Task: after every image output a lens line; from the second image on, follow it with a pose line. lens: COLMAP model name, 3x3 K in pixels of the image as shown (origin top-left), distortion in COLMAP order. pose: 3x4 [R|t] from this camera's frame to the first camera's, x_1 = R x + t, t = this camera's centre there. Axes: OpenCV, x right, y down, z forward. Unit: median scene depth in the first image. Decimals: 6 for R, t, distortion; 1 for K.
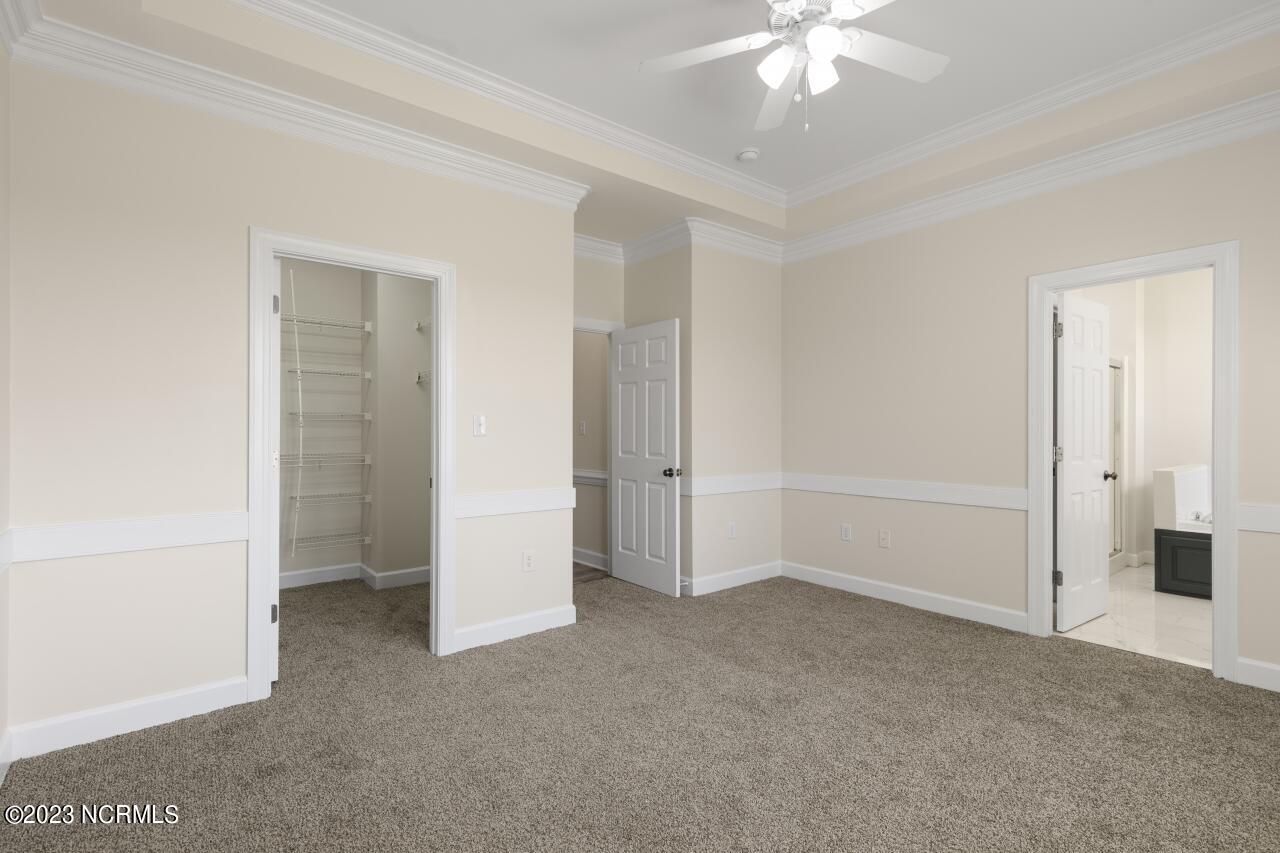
lens RADIAL K [[585.7, 0, 636.2], [0, 585.7, 430.9], [0, 0, 1]] dist [0.003495, -0.001090]
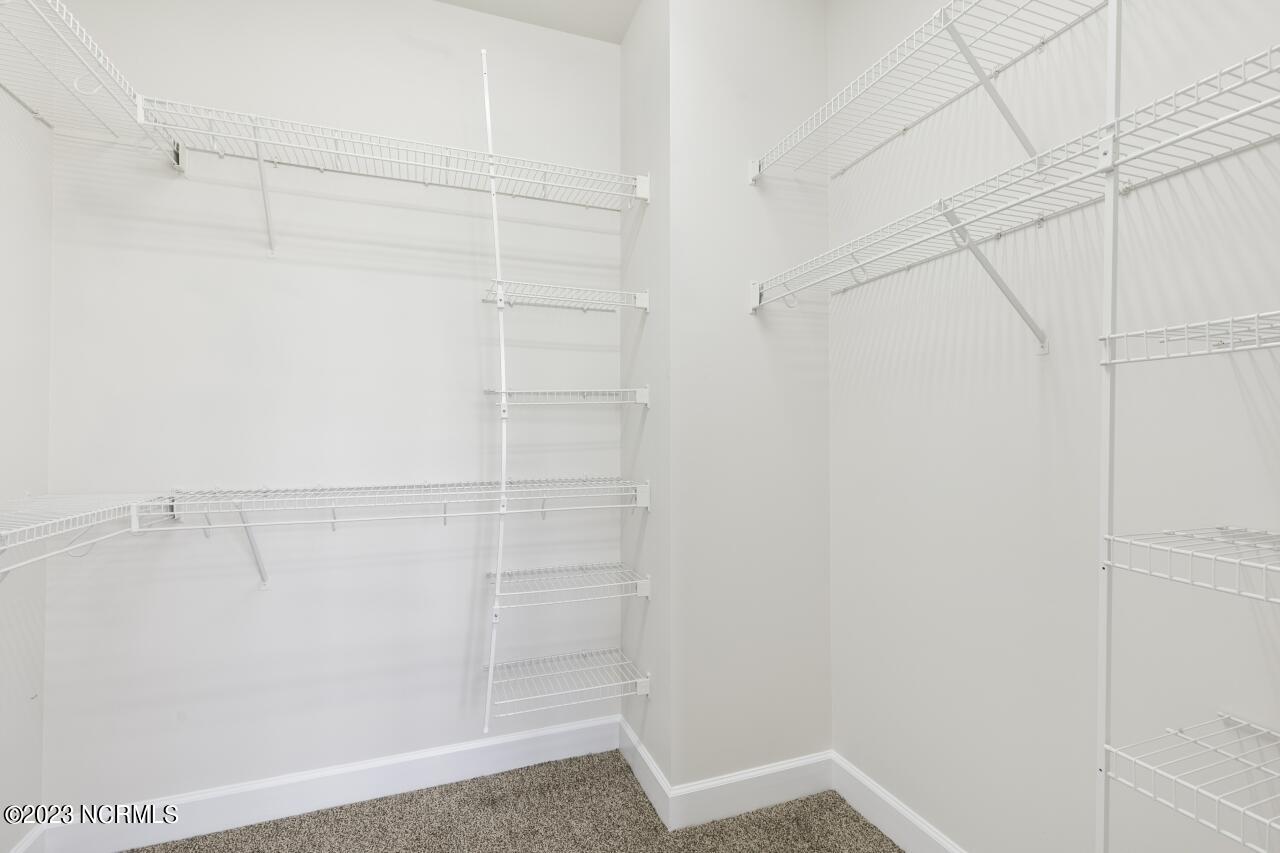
lens RADIAL K [[585.7, 0, 641.7], [0, 585.7, 426.7], [0, 0, 1]] dist [0.003495, -0.001090]
pose [[0.949787, -0.001357, -0.312894, -0.324432], [0.001630, 0.999998, 0.000613, -0.002010], [0.312892, -0.001093, 0.949788, 0.593001]]
